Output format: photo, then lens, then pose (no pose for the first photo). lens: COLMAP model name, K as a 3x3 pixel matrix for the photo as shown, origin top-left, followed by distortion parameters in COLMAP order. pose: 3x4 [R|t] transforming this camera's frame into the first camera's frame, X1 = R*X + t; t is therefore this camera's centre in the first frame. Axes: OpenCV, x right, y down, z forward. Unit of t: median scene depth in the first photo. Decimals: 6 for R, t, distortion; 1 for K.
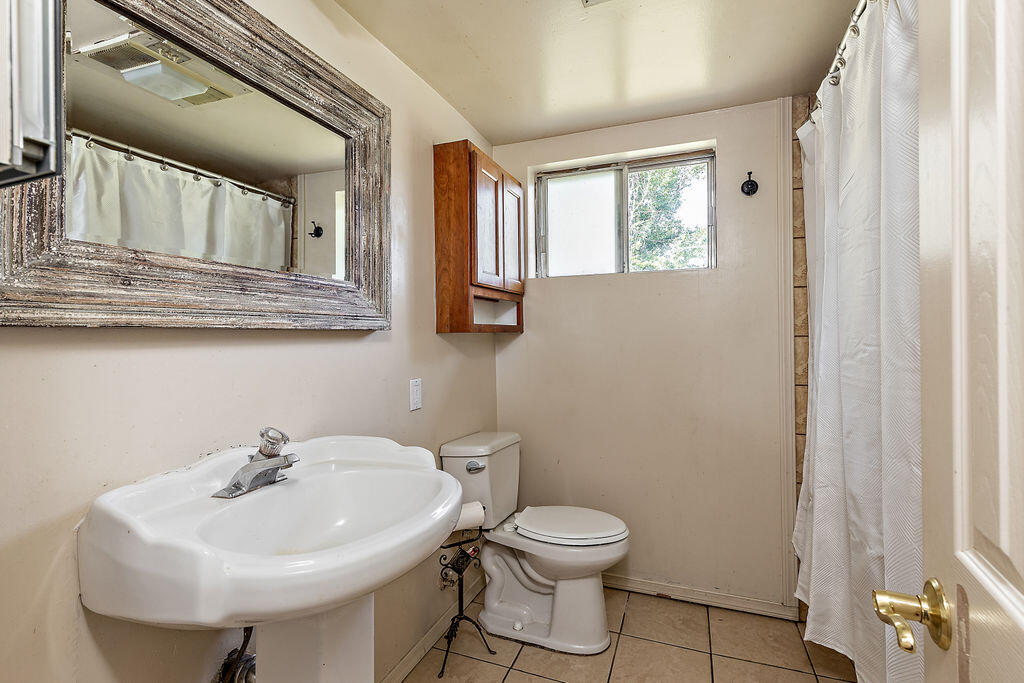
lens RADIAL K [[463.1, 0, 512.0], [0, 463.1, 341.5], [0, 0, 1]] dist [0.001801, -0.000098]
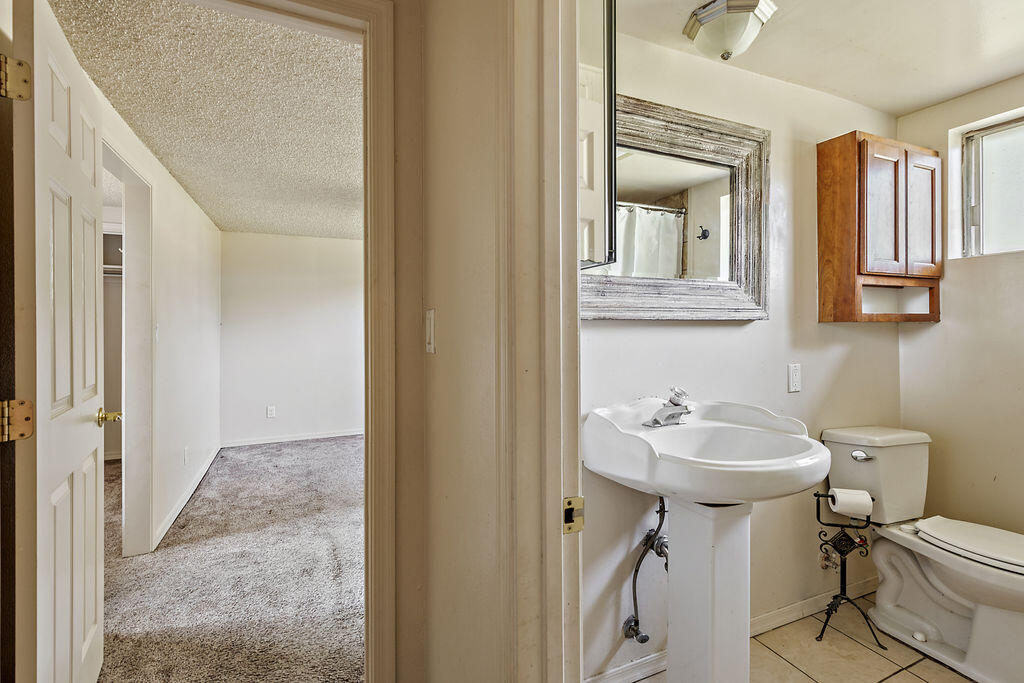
lens RADIAL K [[473.6, 0, 515.7], [0, 473.6, 320.8], [0, 0, 1]] dist [0.009735, -0.000374]
pose [[0.720103, 0.000837, -0.693867, 0.097156], [-0.012897, 0.999843, -0.012178, 0.000693], [0.693748, 0.017719, 0.720000, -0.271871]]
